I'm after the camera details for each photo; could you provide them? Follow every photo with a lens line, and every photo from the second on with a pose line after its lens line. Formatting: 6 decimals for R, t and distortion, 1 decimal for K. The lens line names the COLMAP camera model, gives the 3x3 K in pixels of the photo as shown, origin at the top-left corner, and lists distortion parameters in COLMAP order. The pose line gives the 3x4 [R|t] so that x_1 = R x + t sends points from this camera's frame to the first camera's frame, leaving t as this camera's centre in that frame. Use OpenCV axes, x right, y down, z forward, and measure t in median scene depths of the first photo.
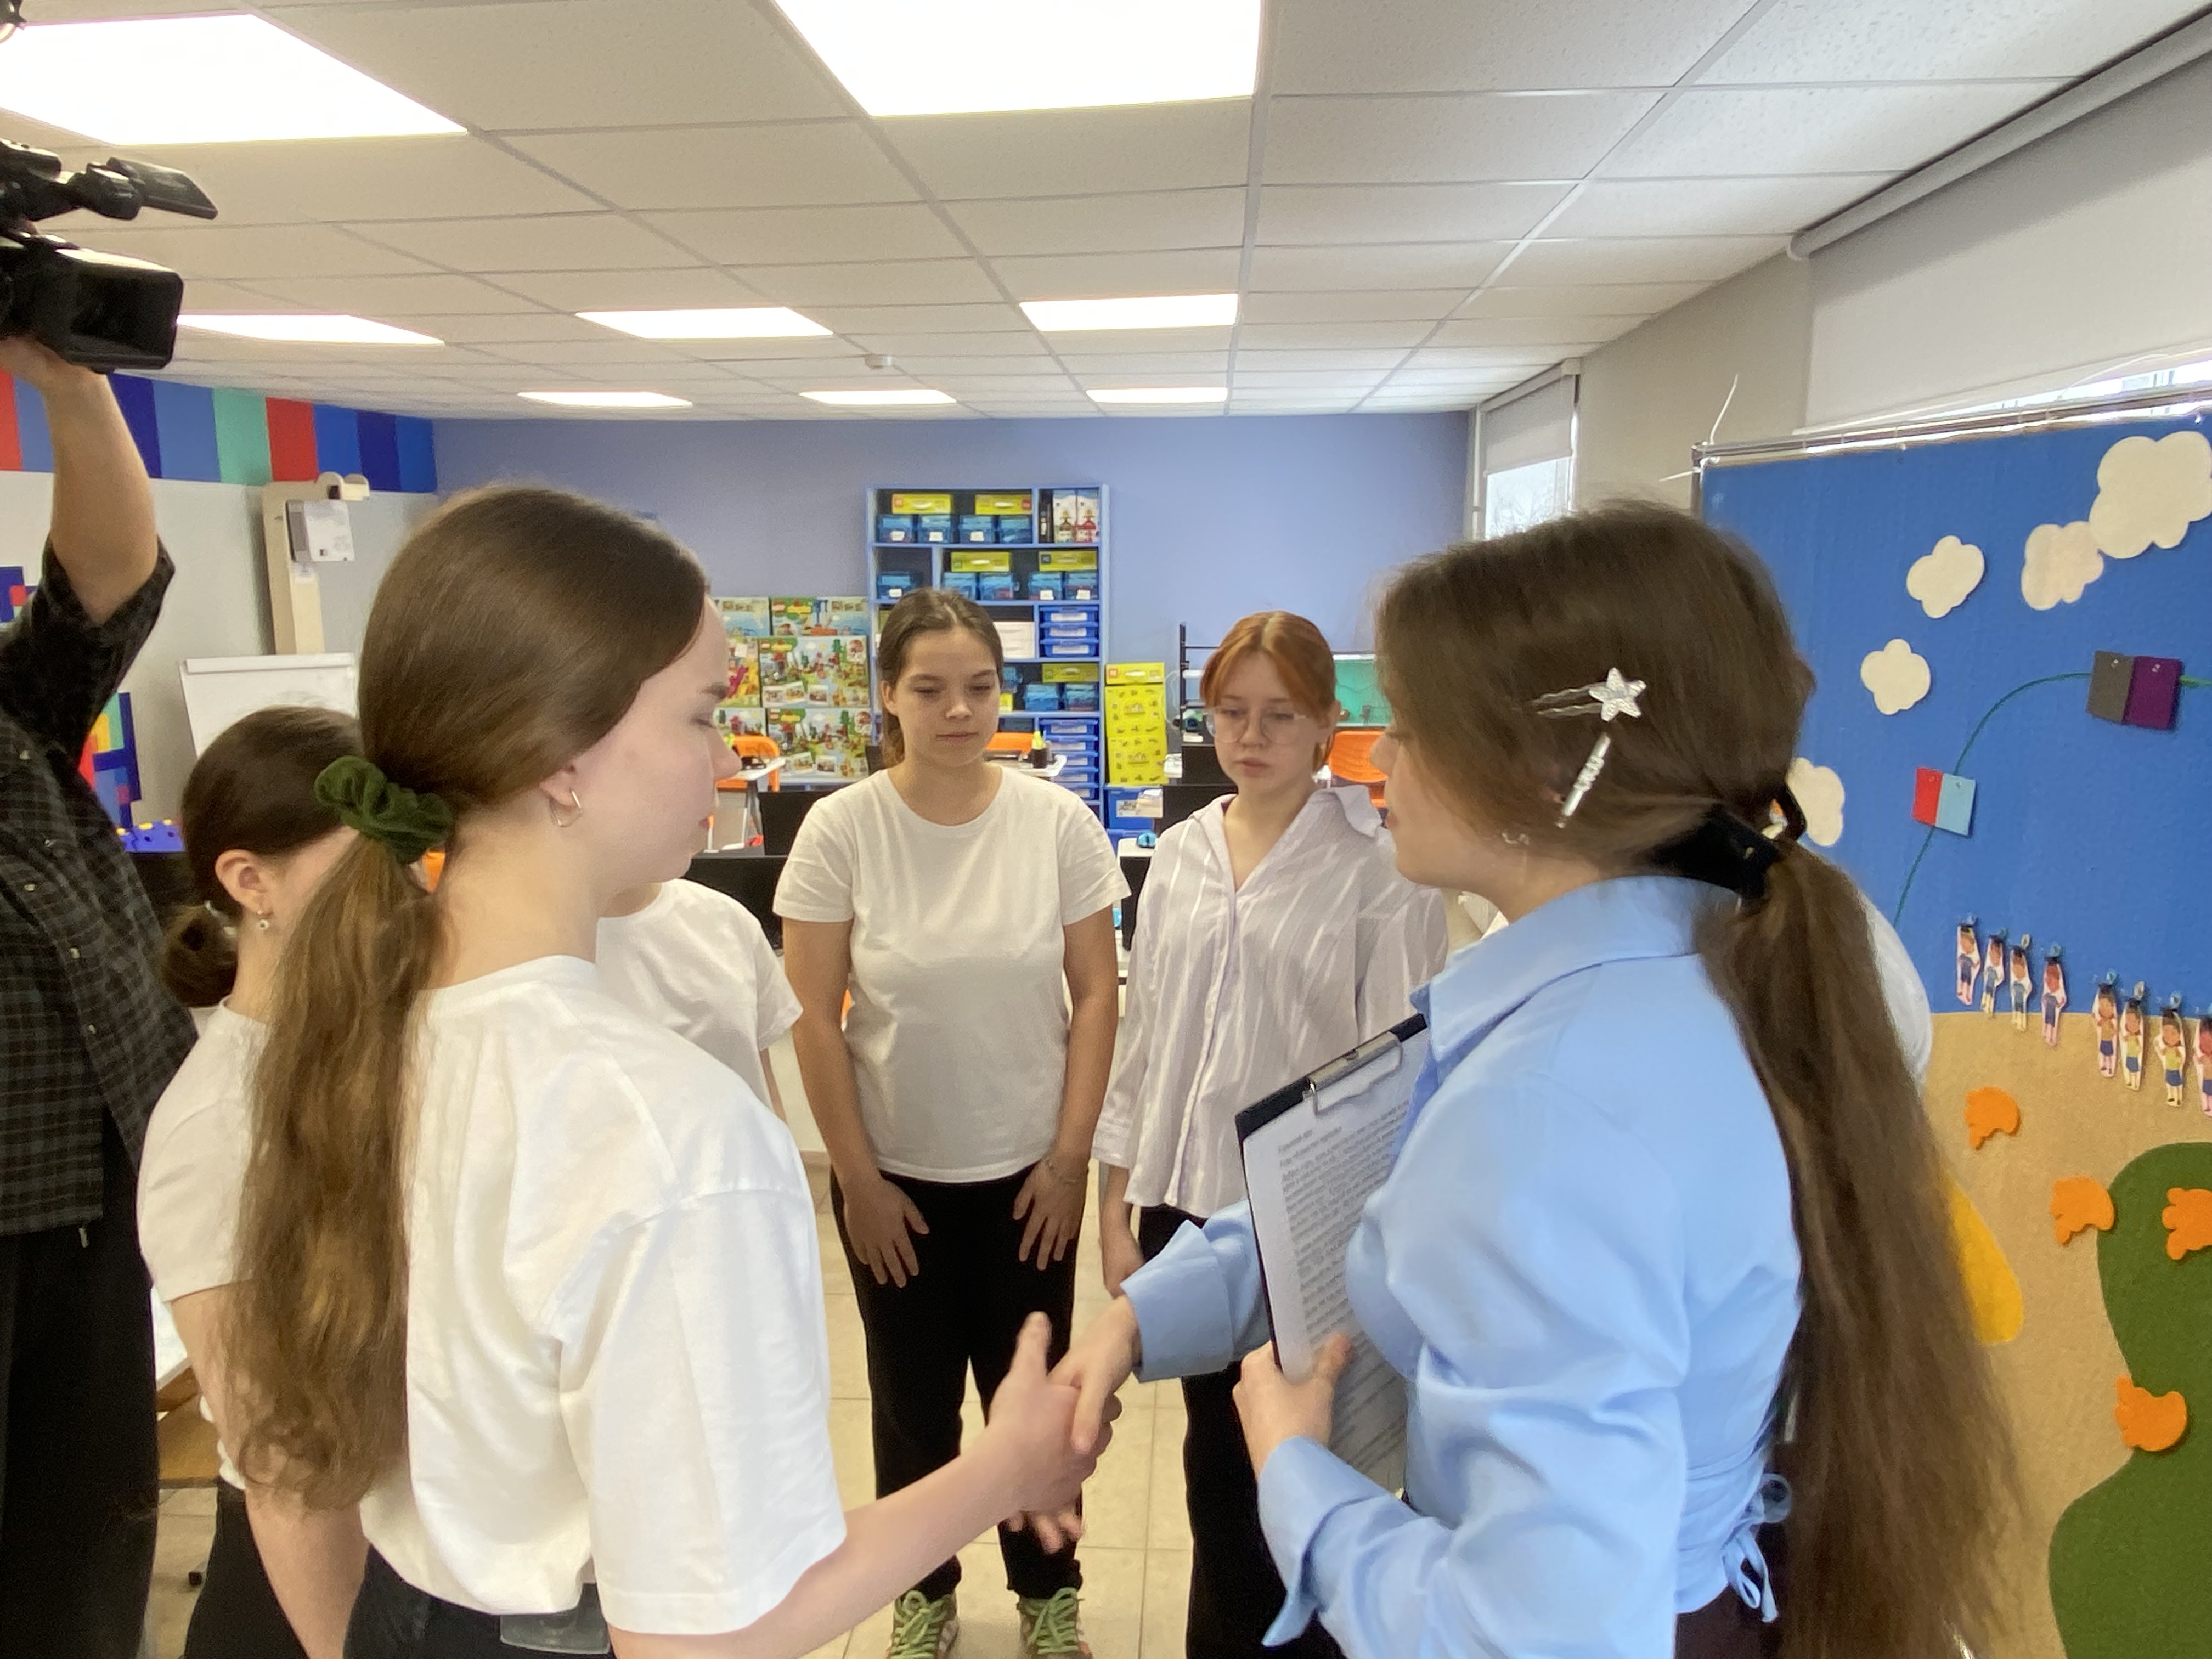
lens RADIAL K [[1592.0, 0, 1080.9], [0, 1592.0, 828.7], [0, 0, 1]] dist [0.094138, -0.104094]
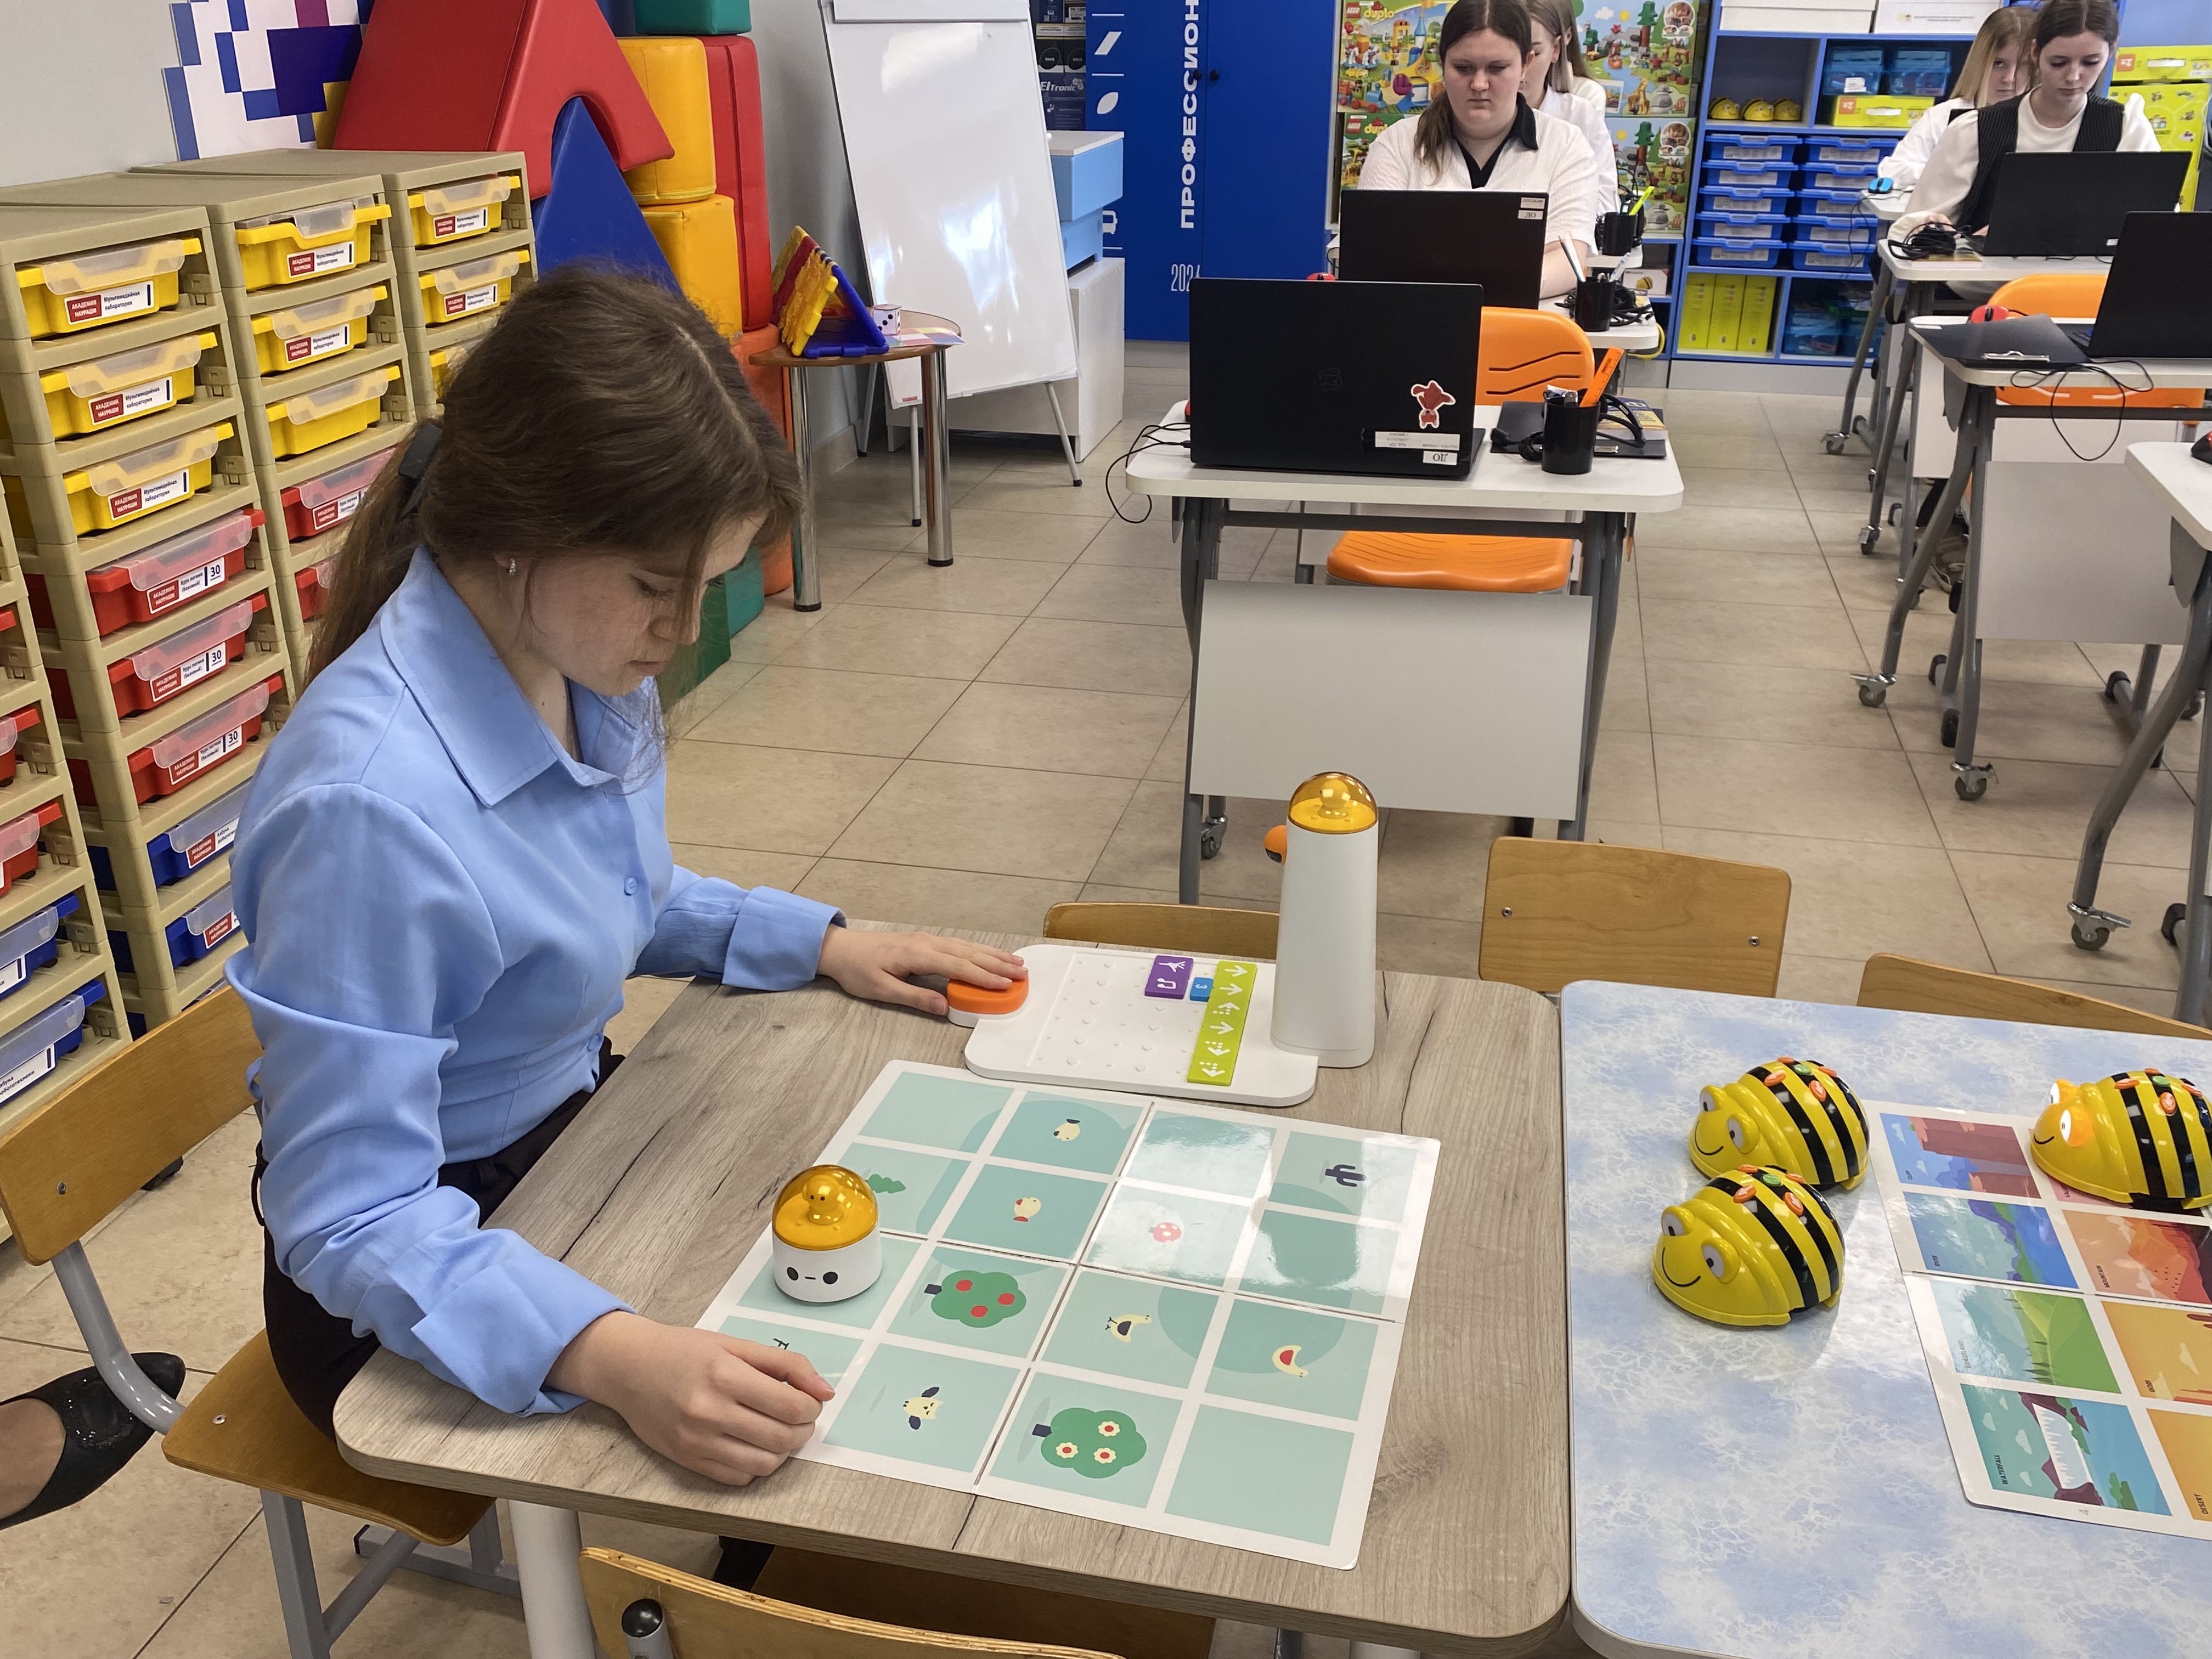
lens RADIAL K [[1933.9, 0, 1075.6], [0, 1933.9, 816.8], [0, 0, 1]] dist [0.003015, 0.003641]
pose [[0.988137, 0.067943, -0.137729, -0.254406], [-0.032931, 0.969694, 0.242095, 0.015818], [0.150004, -0.234687, 0.960427, 0.160558]]
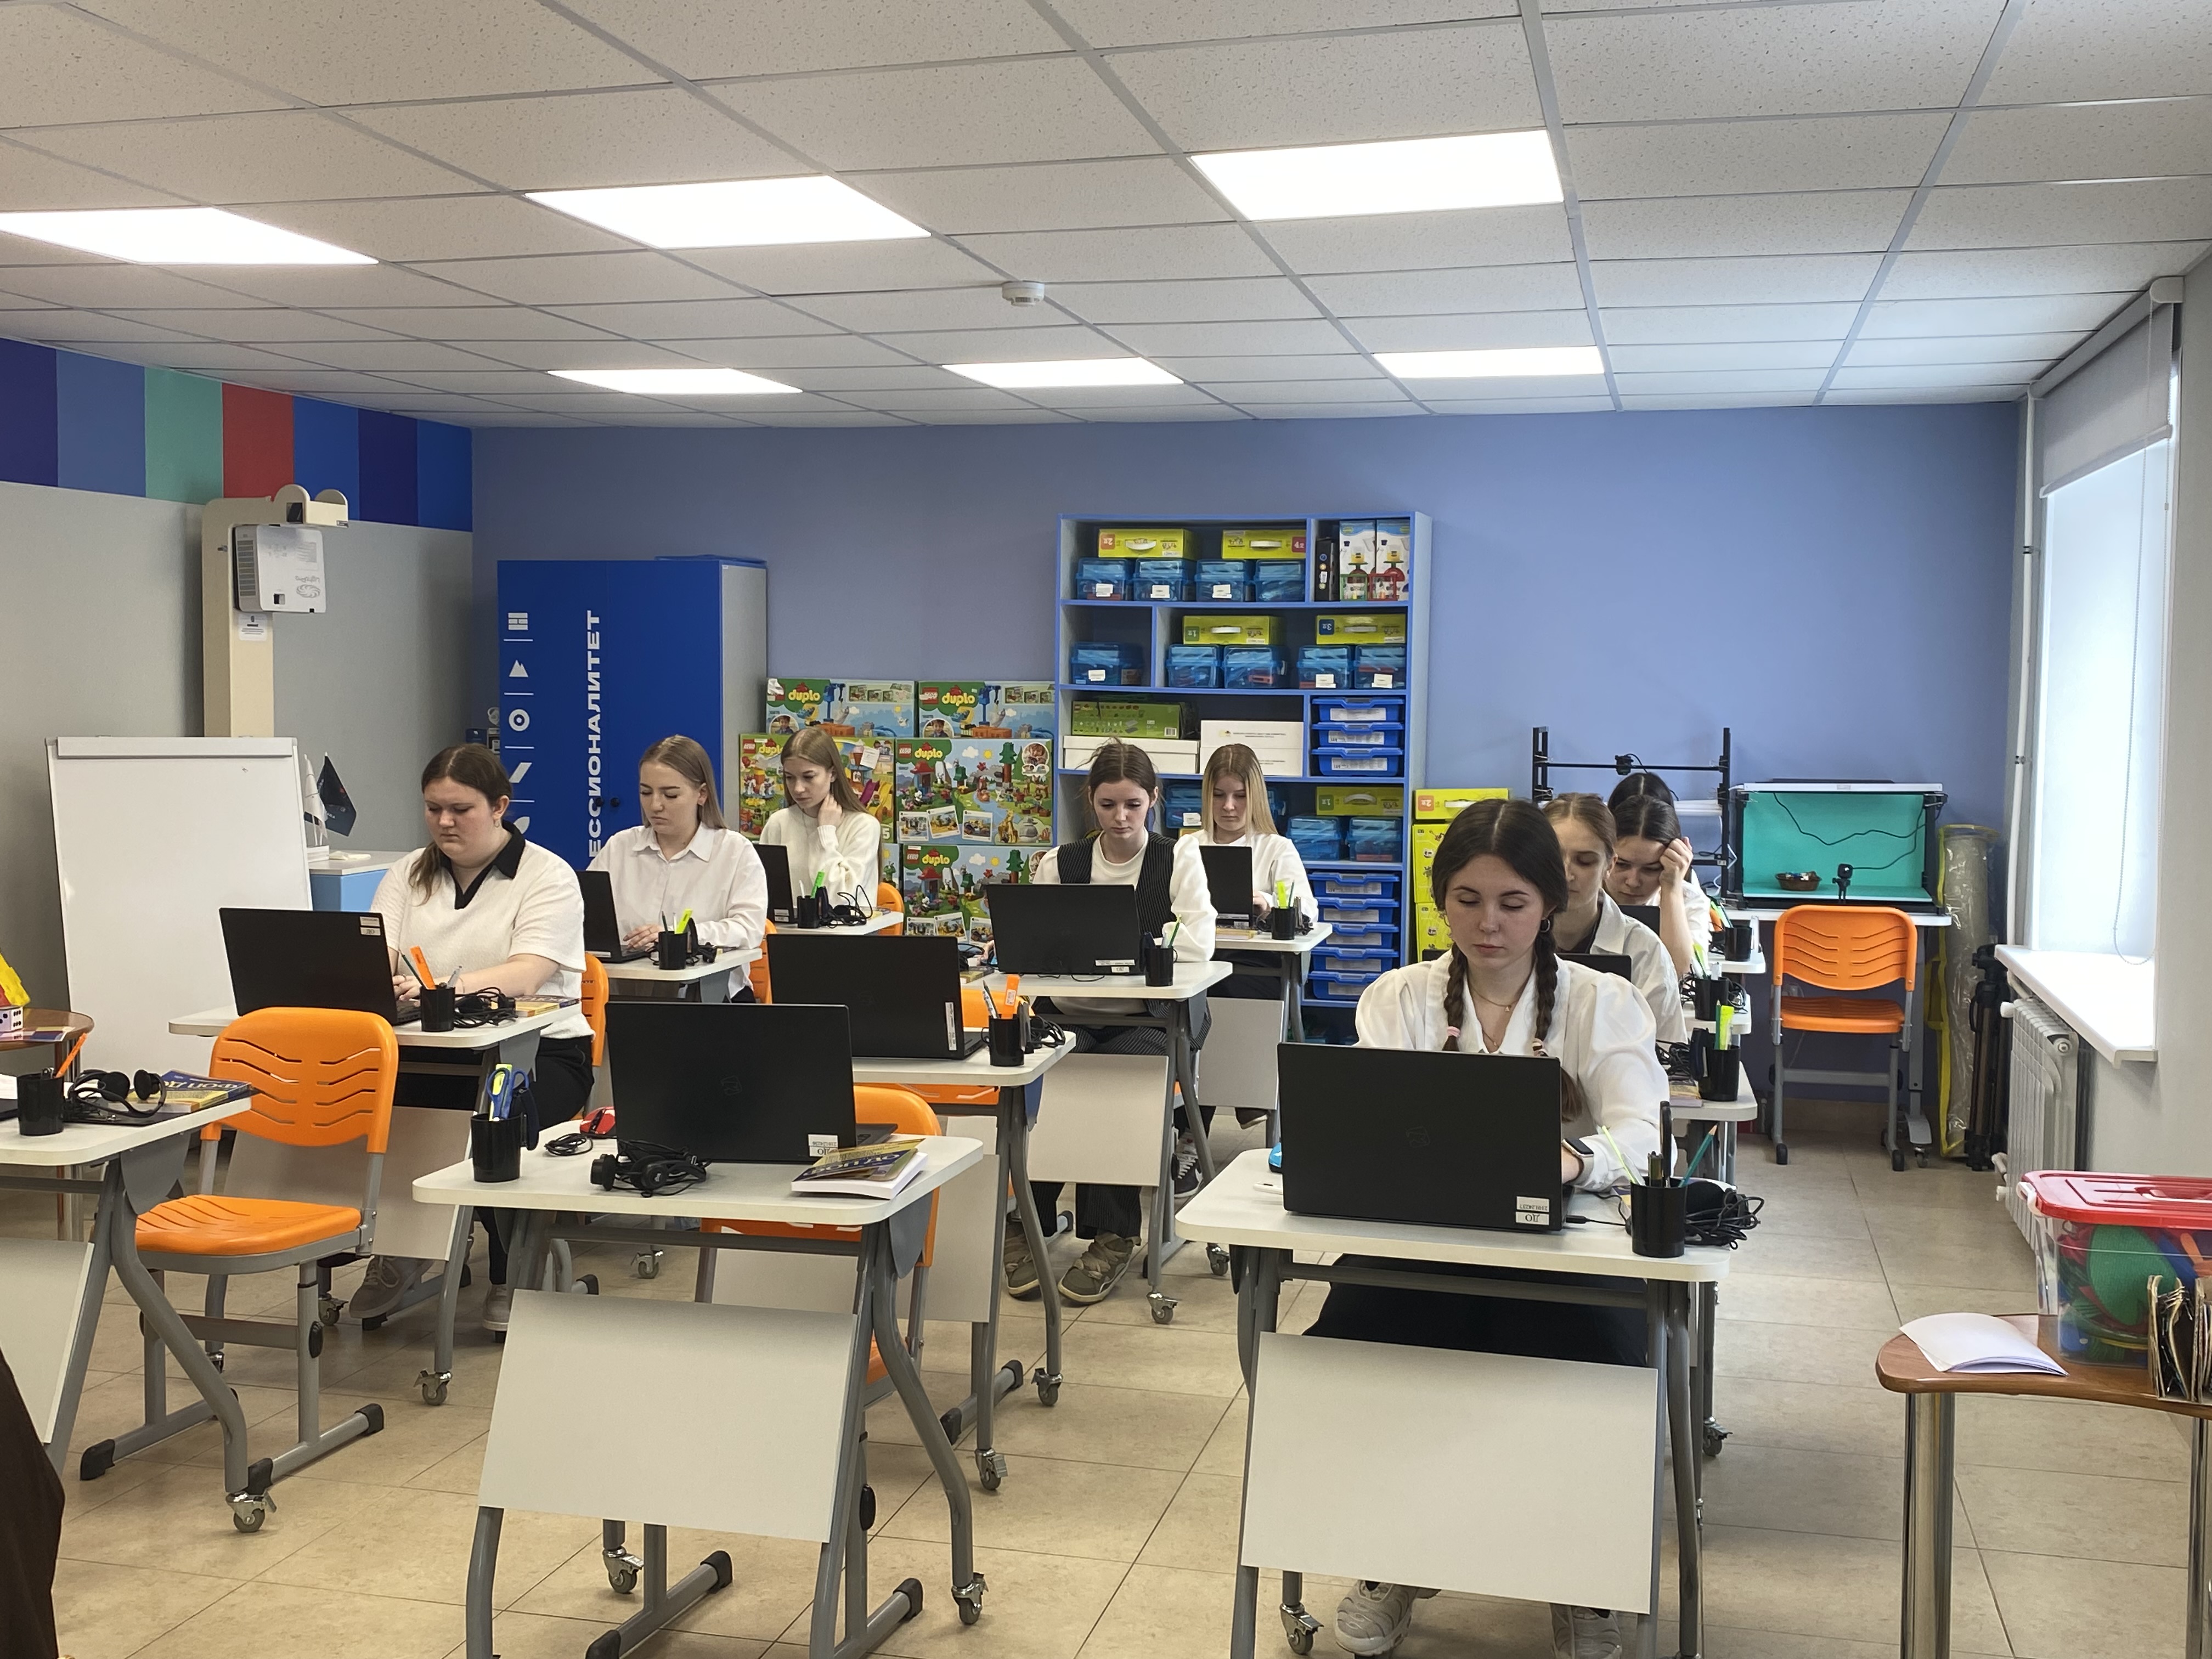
lens RADIAL K [[2293.9, 0, 1069.4], [0, 2293.9, 826.0], [0, 0, 1]] dist [0.140667, -0.207688]
pose [[0.984173, 0.027507, -0.175065, 0.041476], [-0.045988, 0.993680, -0.102401, 0.012664], [0.171142, 0.108831, 0.979217, 0.073081]]
